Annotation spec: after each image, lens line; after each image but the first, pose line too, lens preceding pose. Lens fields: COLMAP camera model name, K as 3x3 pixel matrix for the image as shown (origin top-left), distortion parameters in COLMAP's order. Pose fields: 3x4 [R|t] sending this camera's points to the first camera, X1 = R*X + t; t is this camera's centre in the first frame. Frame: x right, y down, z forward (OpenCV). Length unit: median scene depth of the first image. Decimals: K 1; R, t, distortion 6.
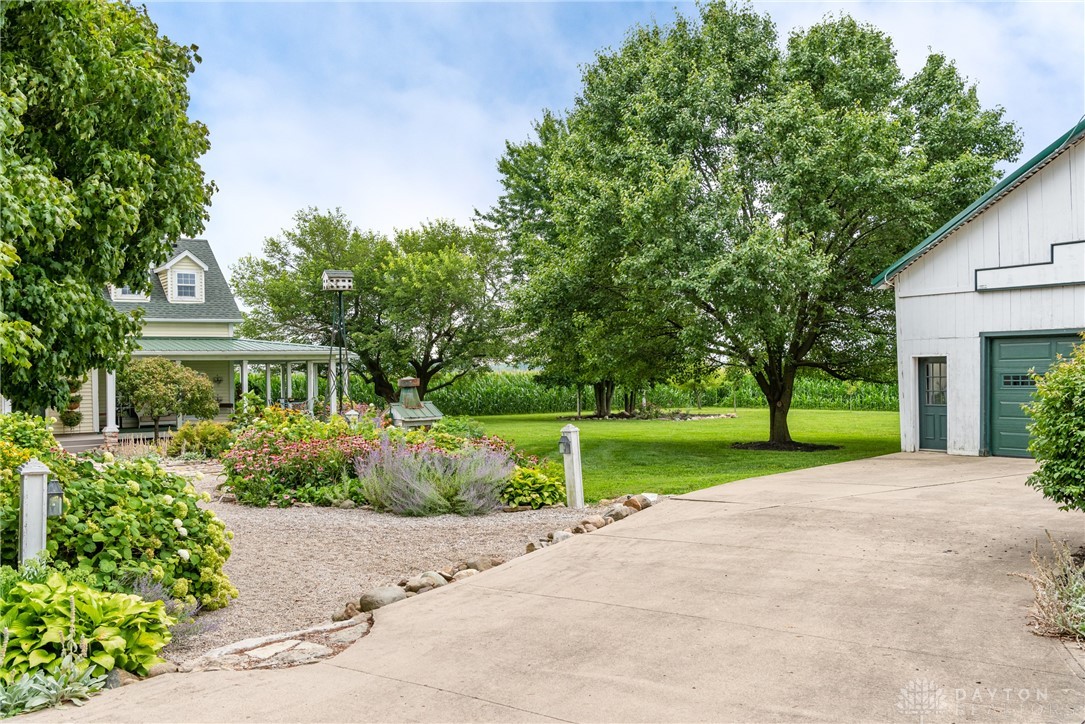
lens RADIAL K [[965.0, 0, 541.7], [0, 965.0, 353.2], [0, 0, 1]] dist [-0.001865, -0.006862]
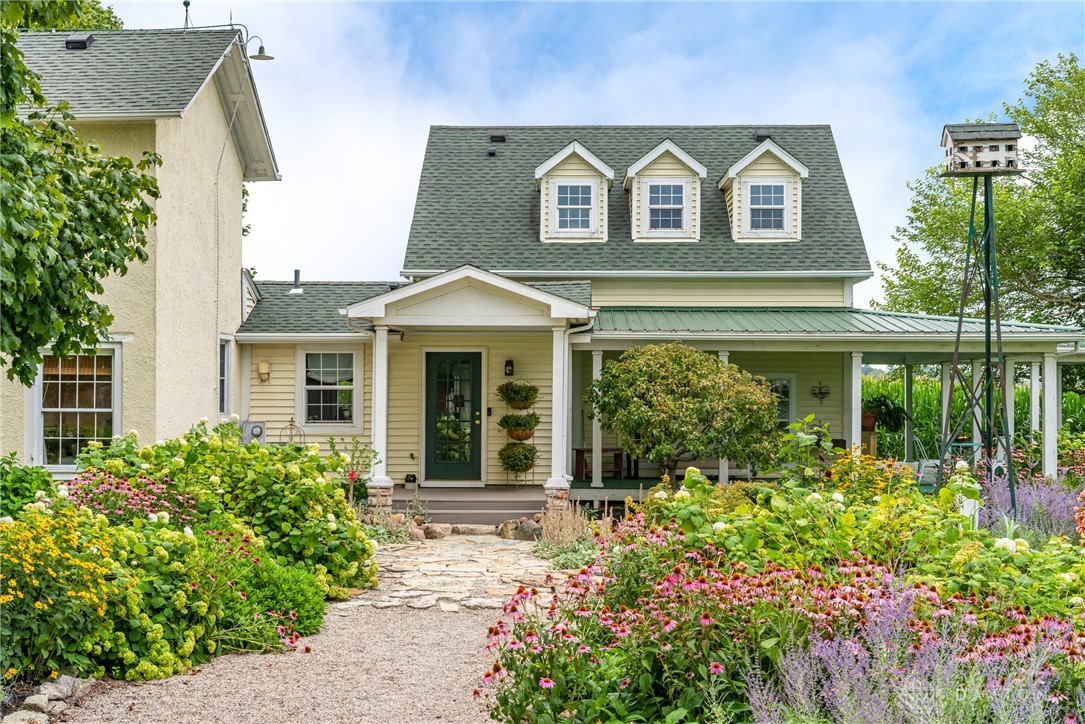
lens RADIAL K [[1426.3, 0, 541.4], [0, 1426.3, 364.6], [0, 0, 1]] dist [-0.017679, 0.000000]
pose [[0.788560, 0.009630, -0.614882, 0.007444], [-0.005767, 0.999949, 0.008265, 0.008185], [0.614931, -0.002971, 0.788576, 0.322792]]
